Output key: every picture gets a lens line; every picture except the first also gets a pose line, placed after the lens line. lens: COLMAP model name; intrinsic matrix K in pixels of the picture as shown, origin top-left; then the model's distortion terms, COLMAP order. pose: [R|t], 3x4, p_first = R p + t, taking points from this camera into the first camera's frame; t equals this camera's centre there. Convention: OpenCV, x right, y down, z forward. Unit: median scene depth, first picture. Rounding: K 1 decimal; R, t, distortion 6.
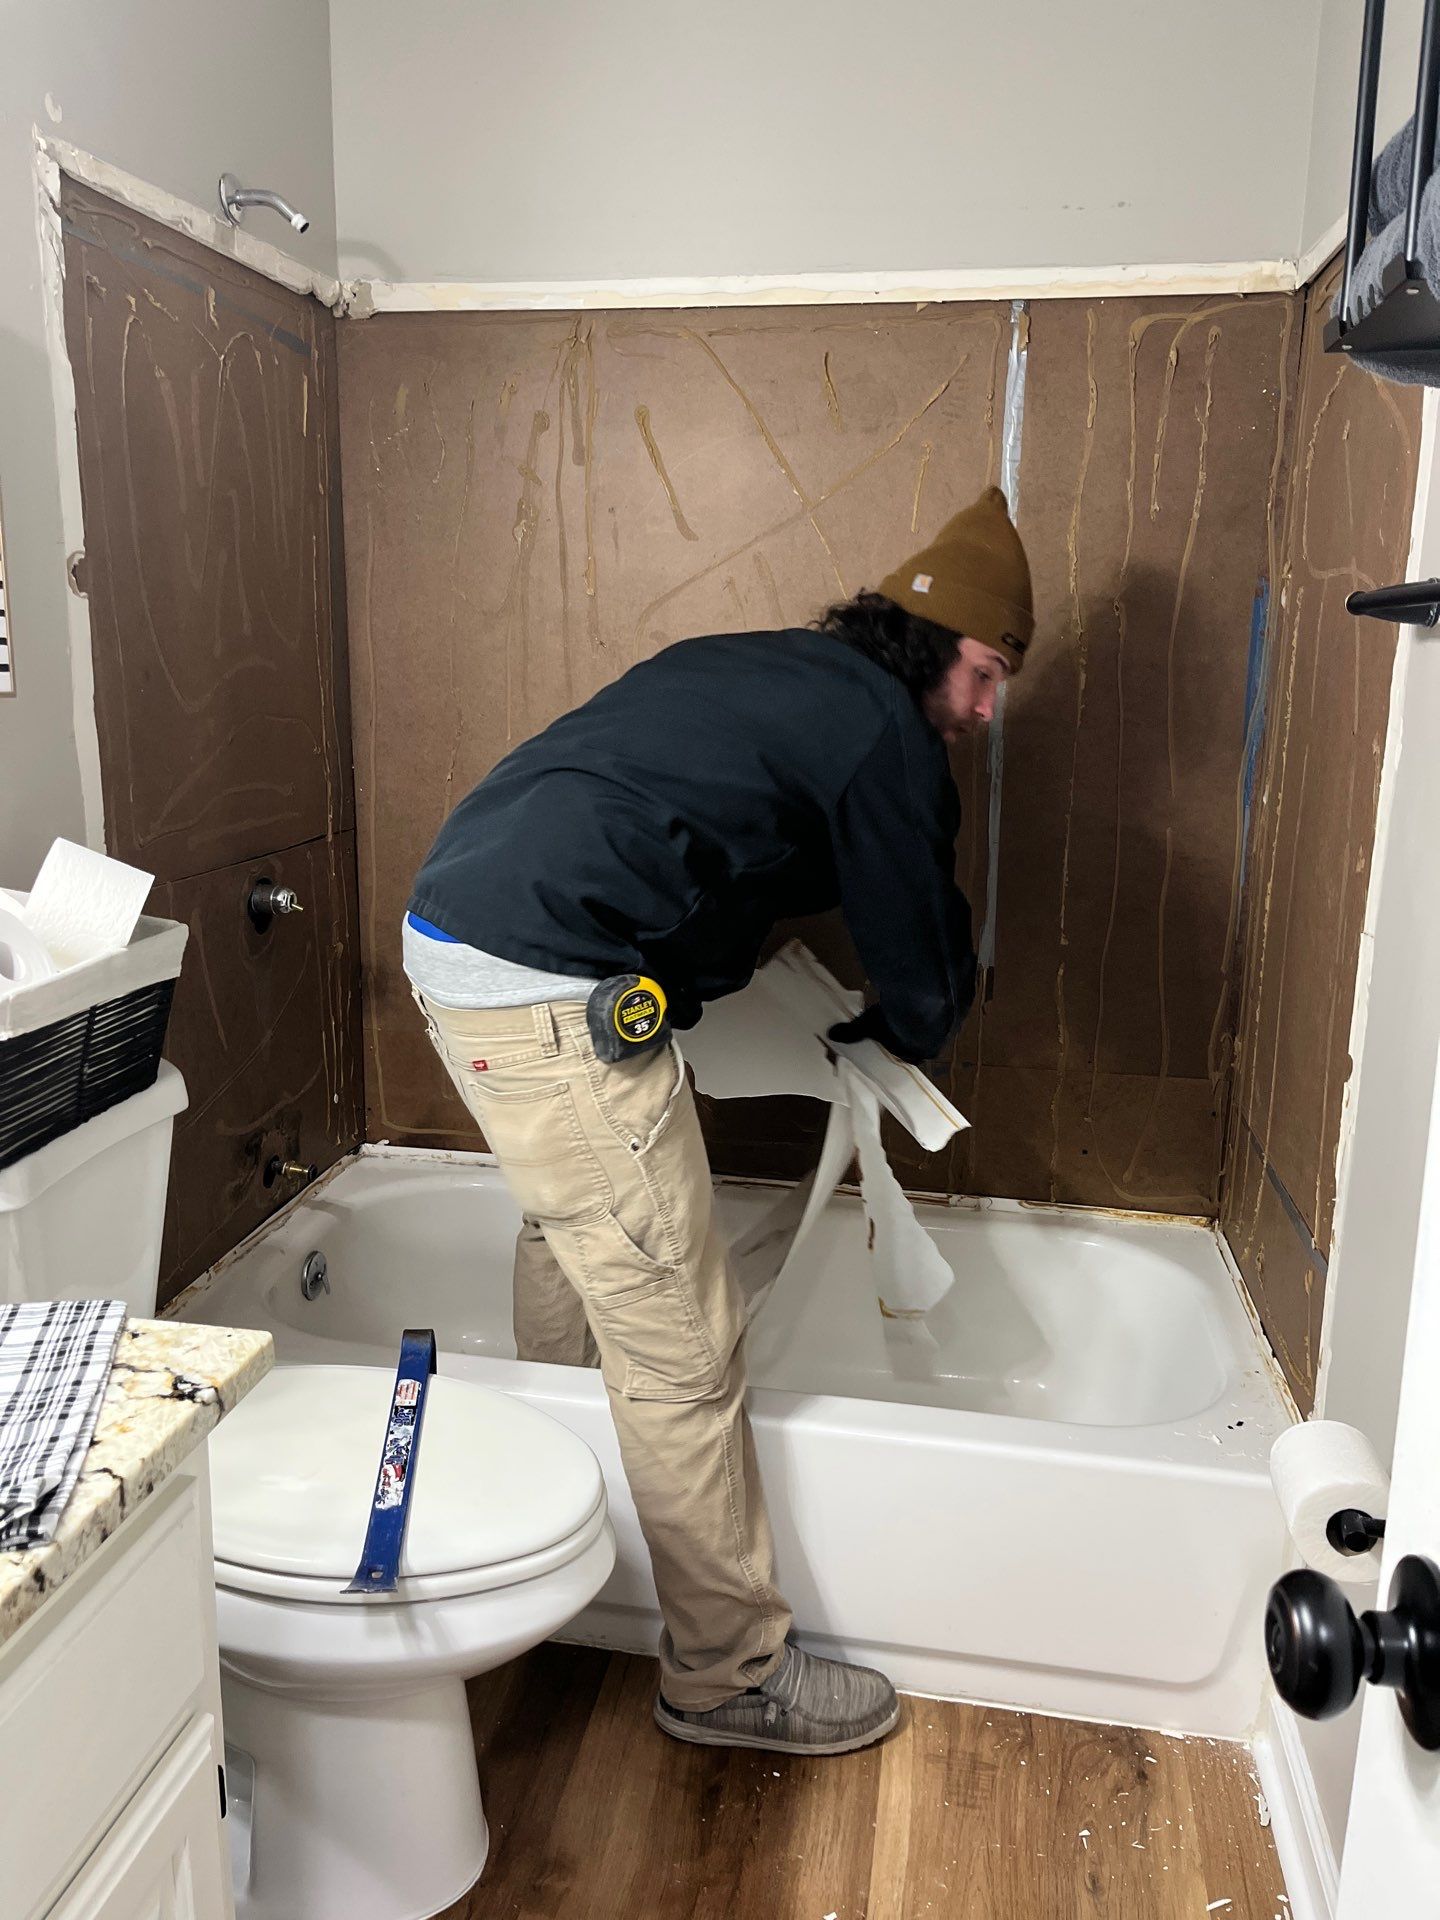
lens RADIAL K [[1458.8, 0, 713.1], [0, 1458.8, 954.5], [0, 0, 1]] dist [0.066986, -0.086257]
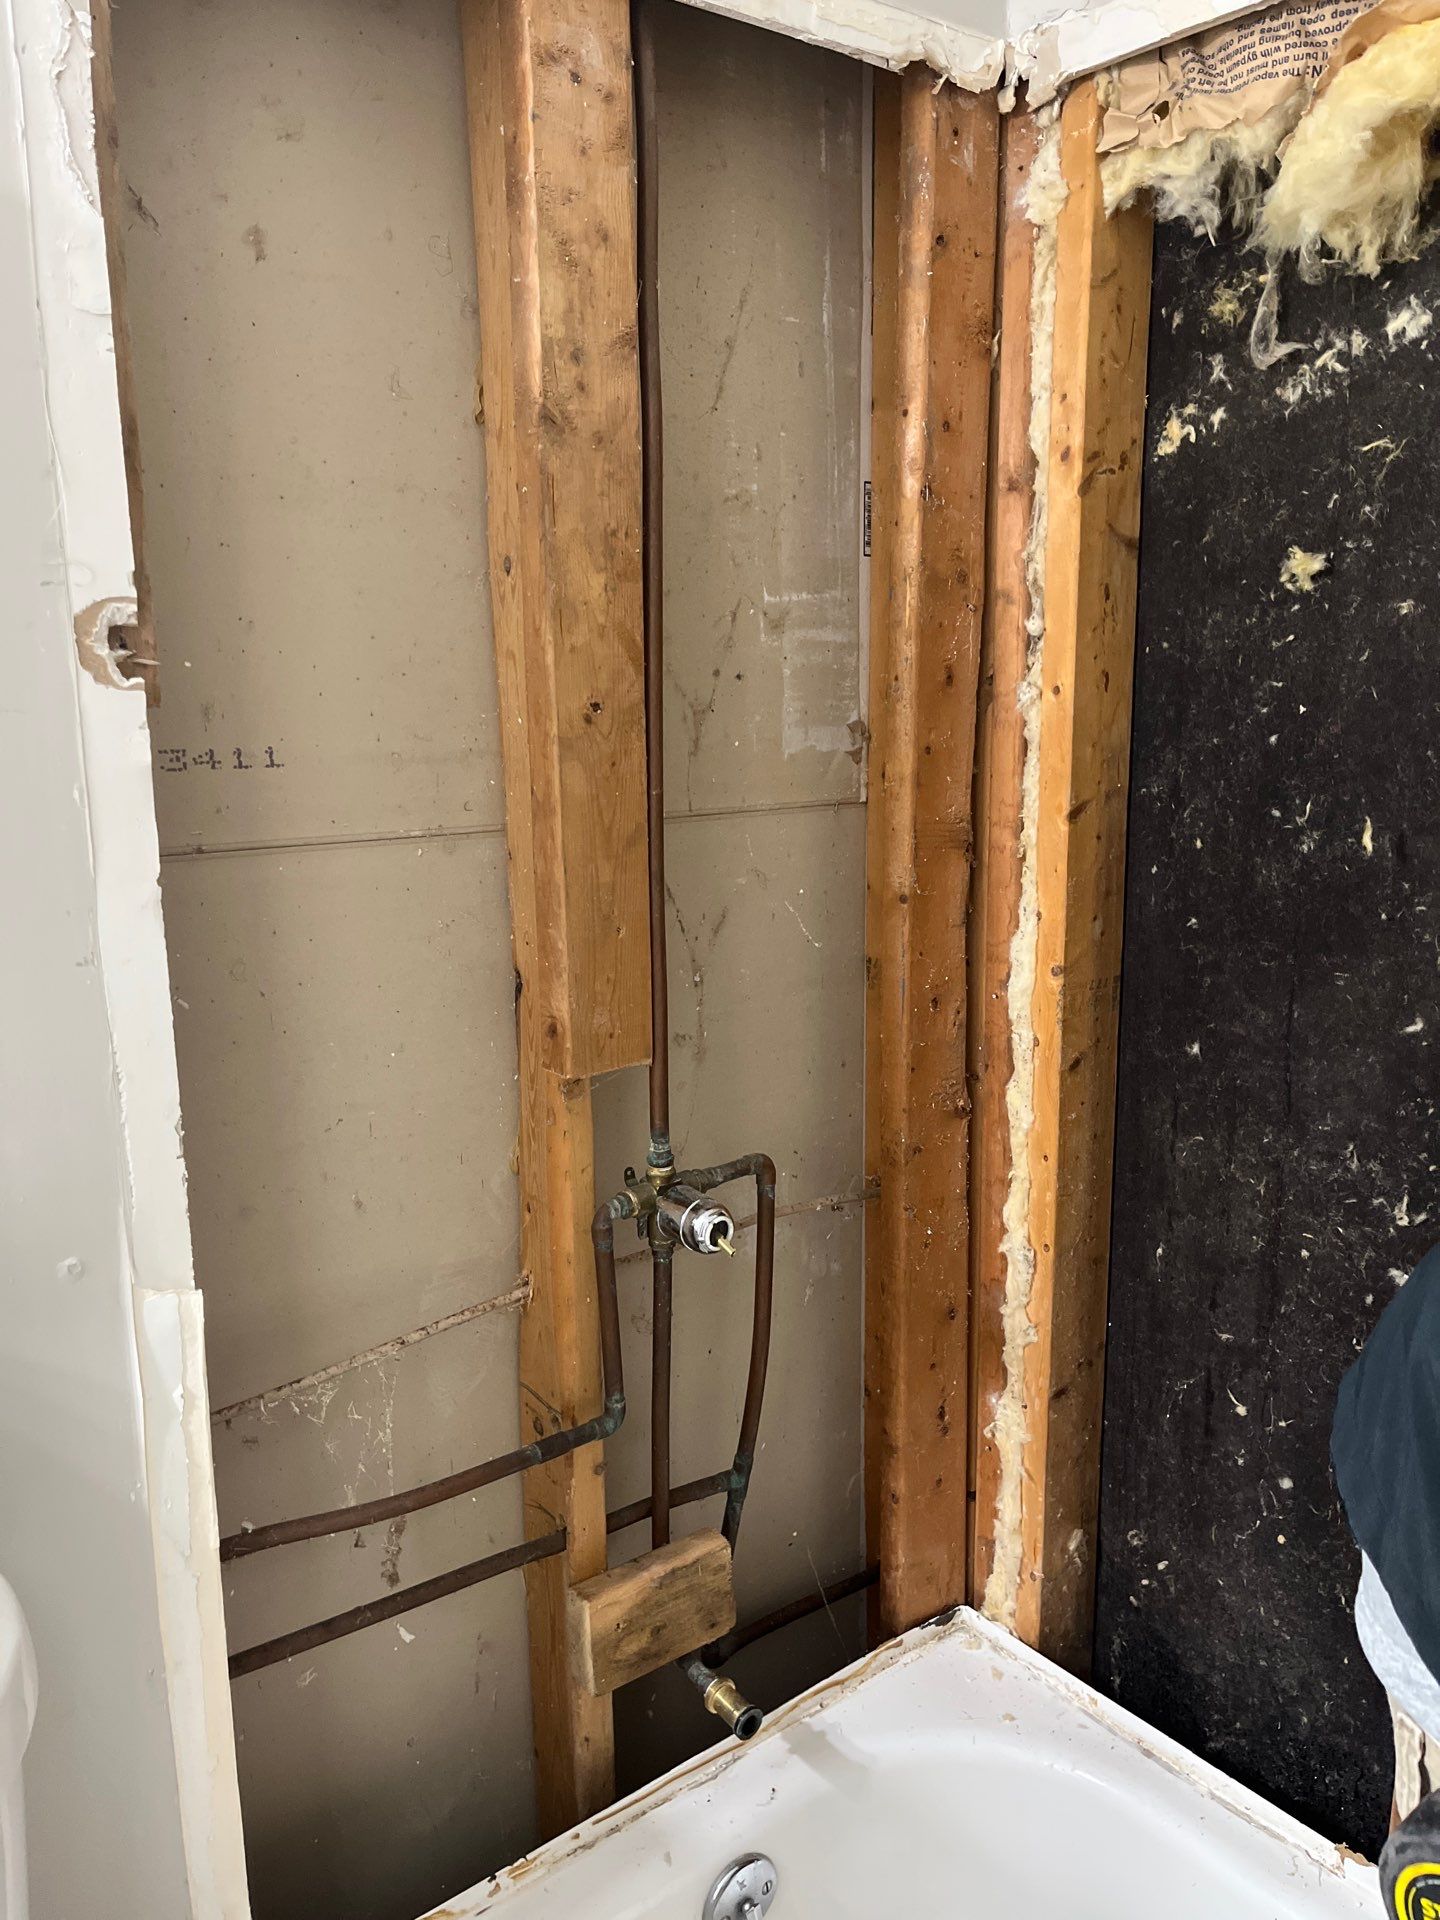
lens RADIAL K [[1458.8, 0, 731.8], [0, 1458.8, 966.0], [0, 0, 1]] dist [0.066986, -0.086257]
pose [[0.742615, 0.105511, -0.661355, 0.053974], [-0.114930, 0.992940, 0.029360, -0.148450], [0.659783, 0.054206, 0.749499, 0.607287]]
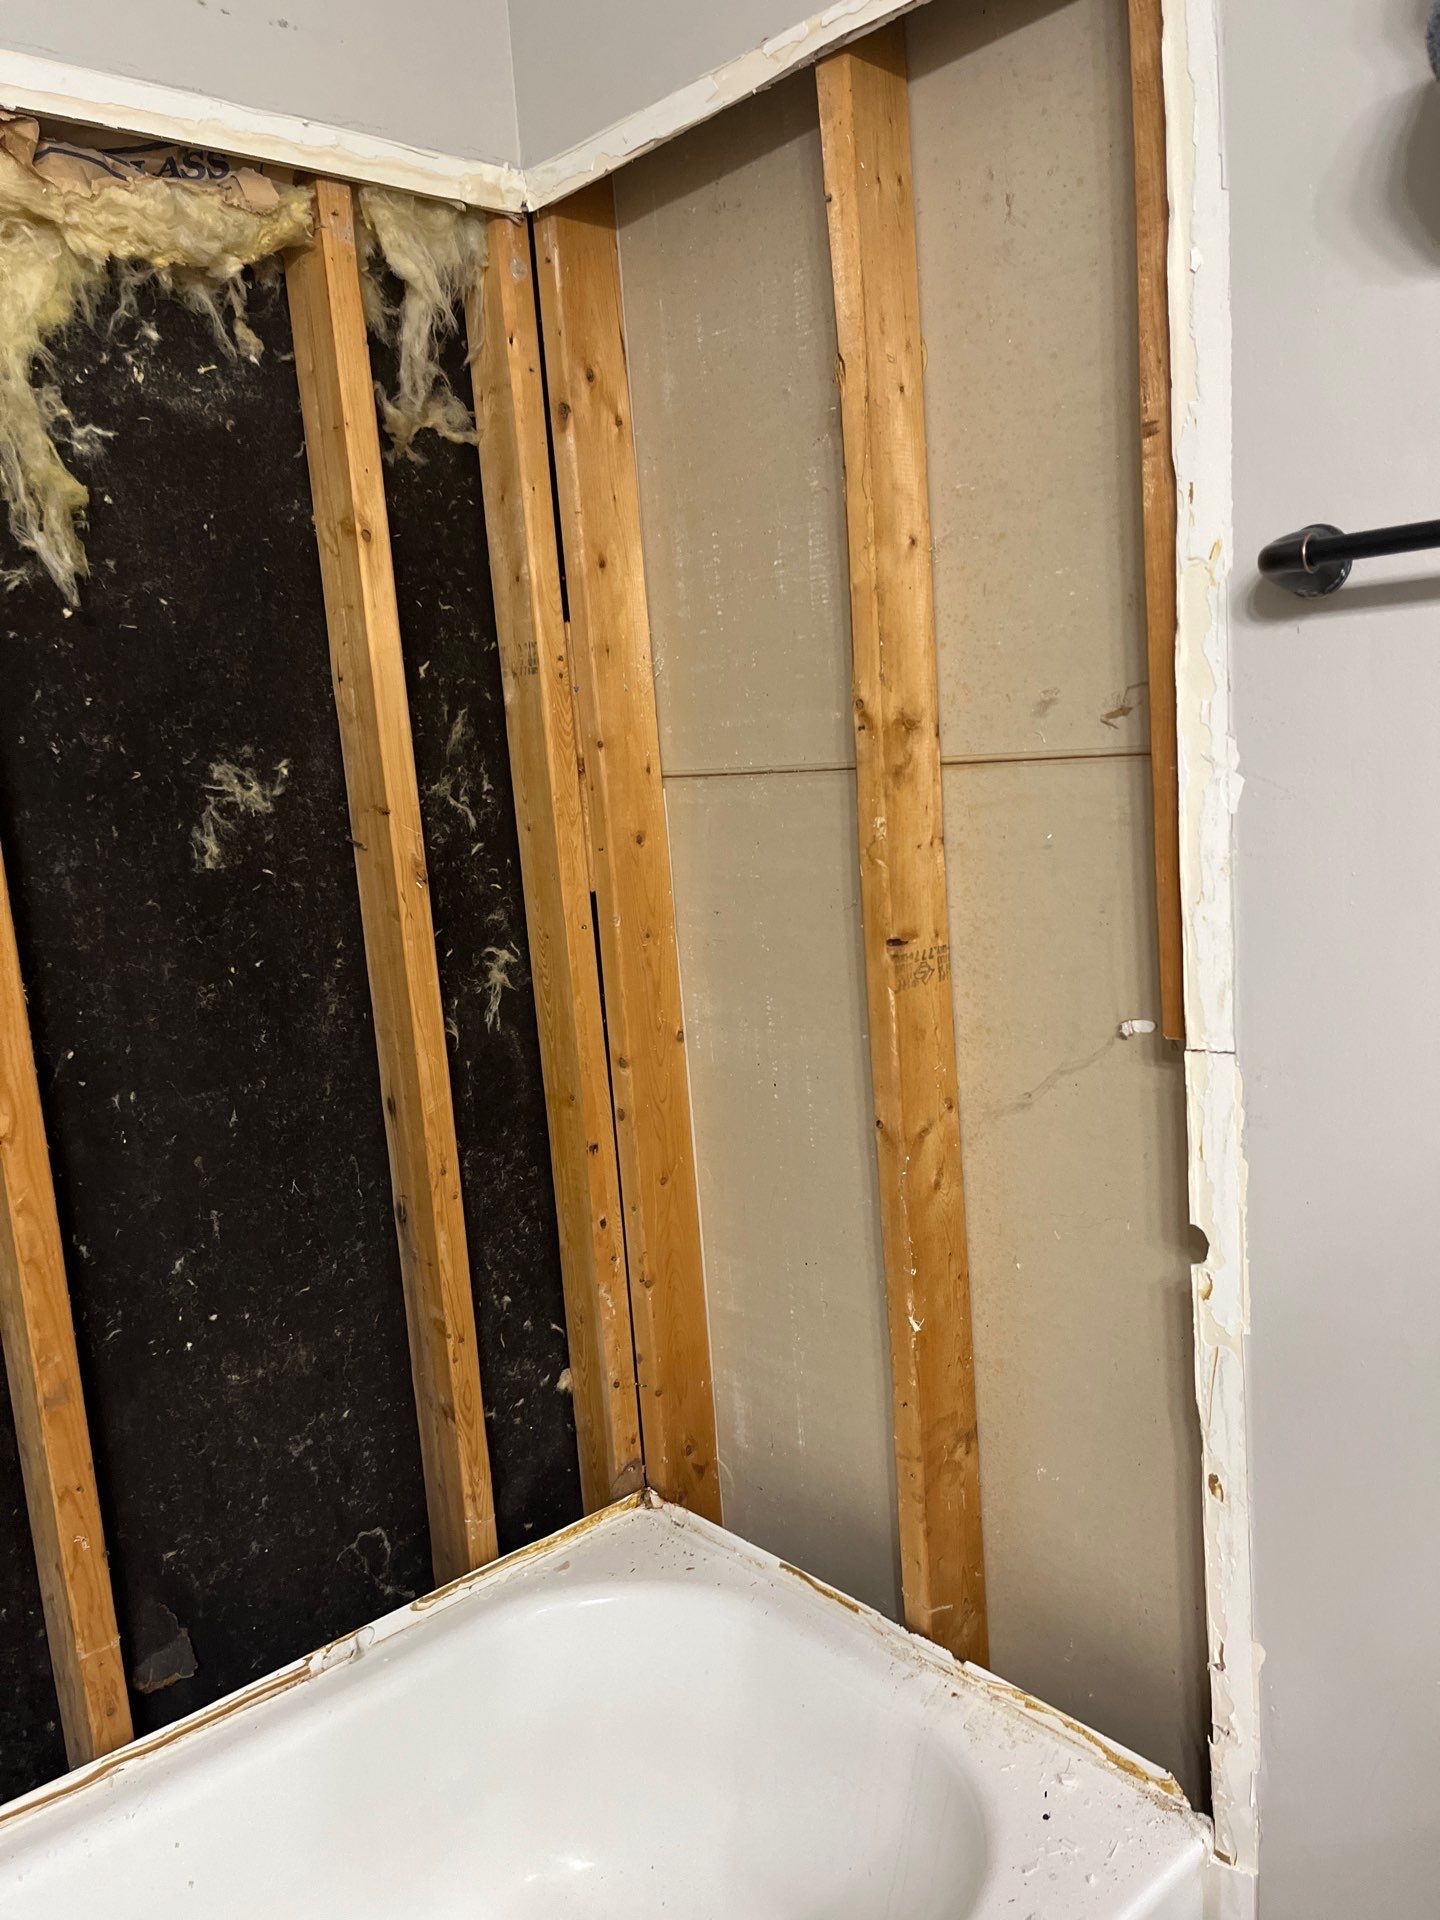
lens RADIAL K [[1458.8, 0, 726.0], [0, 1458.8, 967.7], [0, 0, 1]] dist [0.066986, -0.086257]
pose [[0.614952, -0.183265, 0.766973, -0.156387], [0.244176, 0.969071, 0.035778, -0.093719], [-0.749808, 0.165275, 0.640681, 0.510697]]
